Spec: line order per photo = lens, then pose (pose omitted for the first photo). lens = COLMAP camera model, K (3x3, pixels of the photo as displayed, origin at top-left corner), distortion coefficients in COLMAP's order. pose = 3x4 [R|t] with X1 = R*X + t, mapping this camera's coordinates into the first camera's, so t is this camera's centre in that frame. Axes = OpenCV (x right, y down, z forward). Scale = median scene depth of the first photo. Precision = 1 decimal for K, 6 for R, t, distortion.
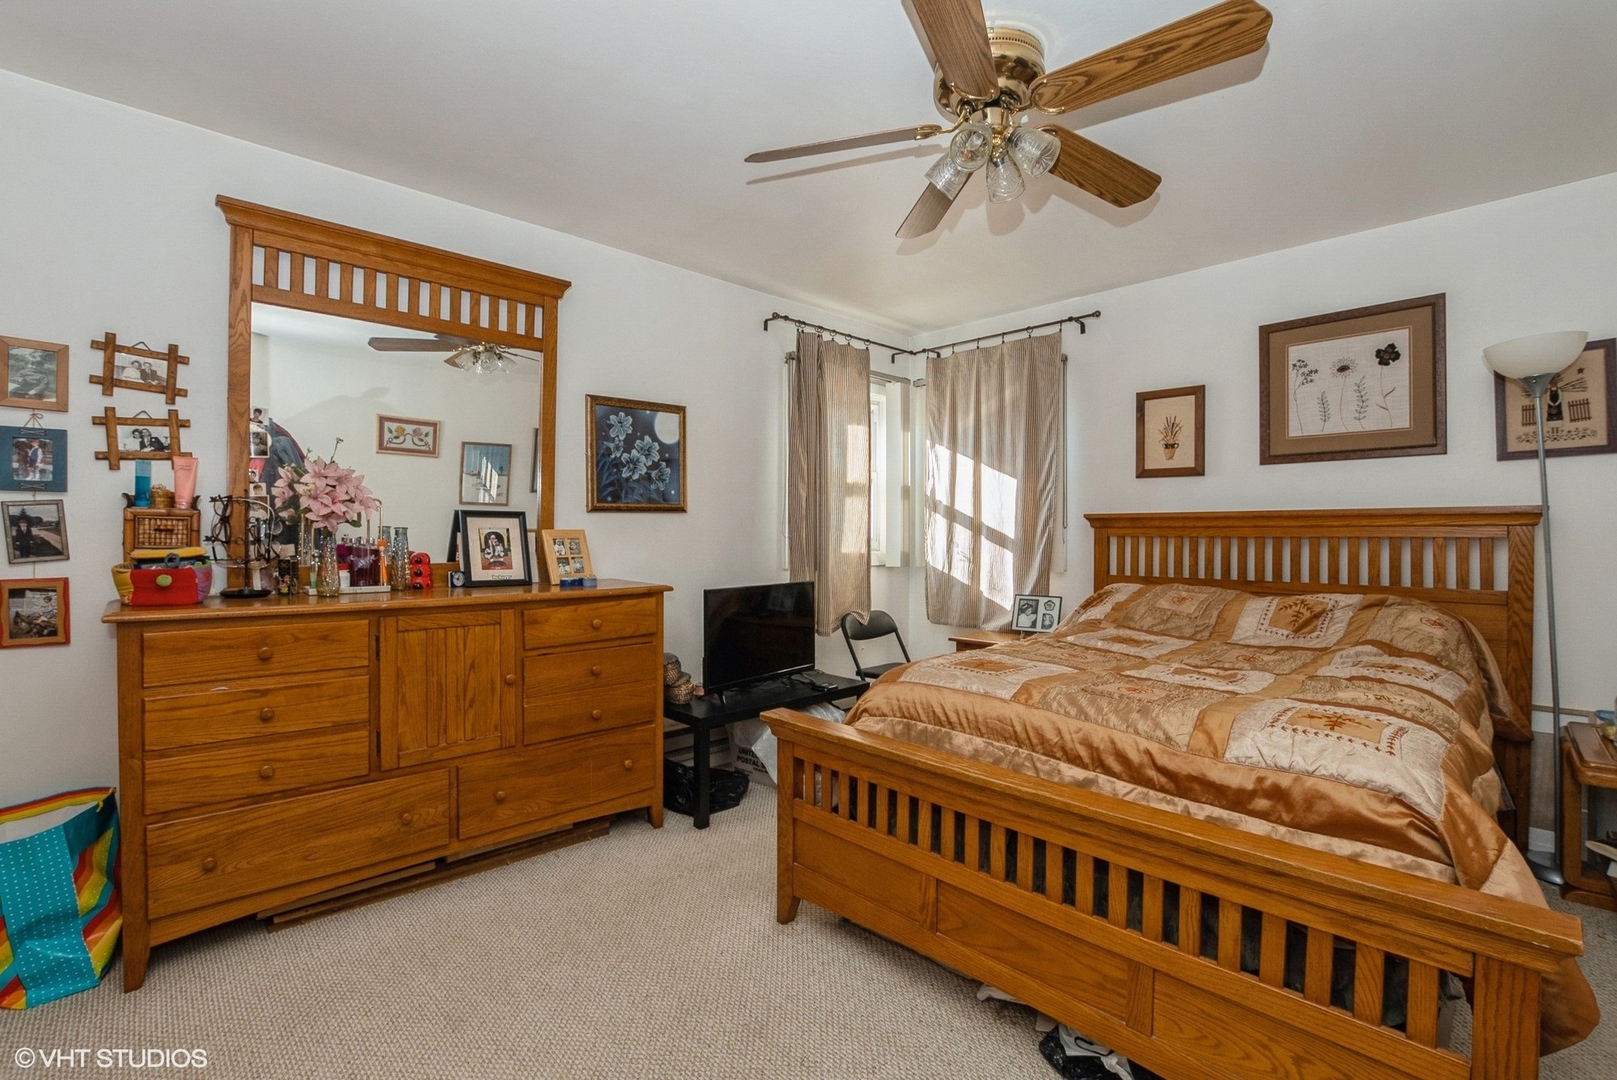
lens RADIAL K [[724.5, 0, 809.7], [0, 724.5, 532.5], [0, 0, 1]] dist [-0.028672, 0.005369]
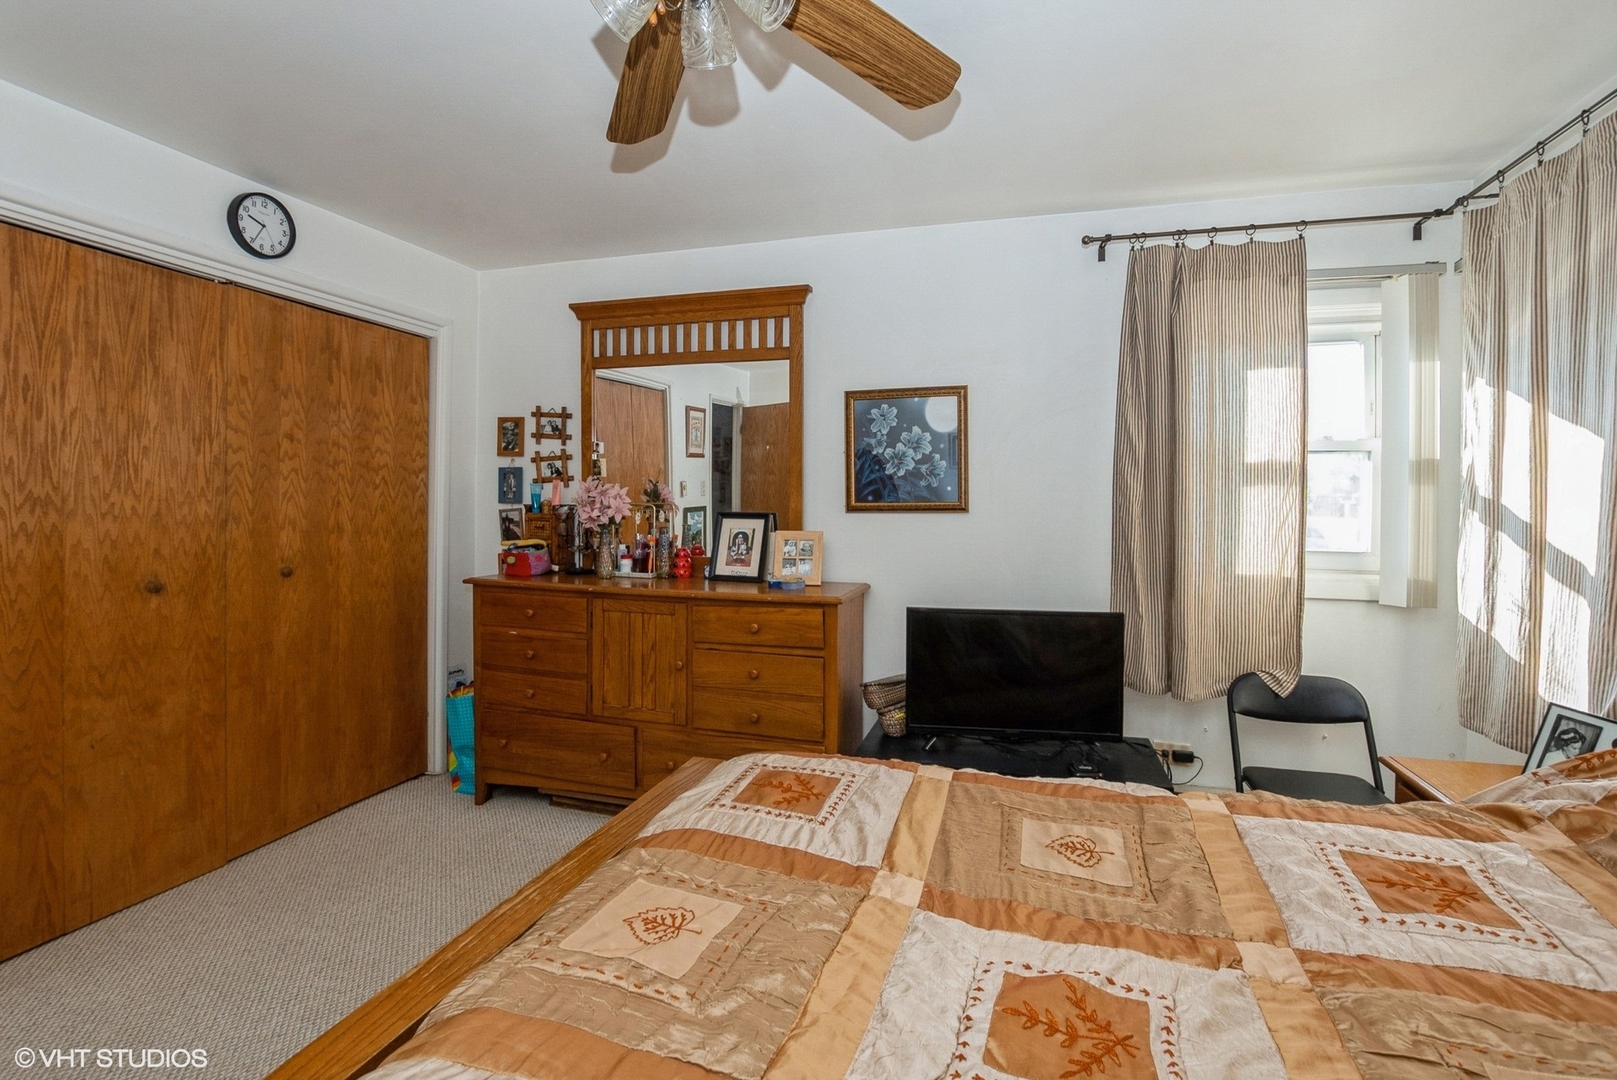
lens RADIAL K [[724.5, 0, 815.1], [0, 724.5, 511.7], [0, 0, 1]] dist [-0.028672, 0.005369]
pose [[0.506896, 0.013819, -0.861896, 0.502091], [-0.006843, 0.999904, 0.012008, -0.039744], [0.861980, -0.000189, 0.506942, 0.457939]]
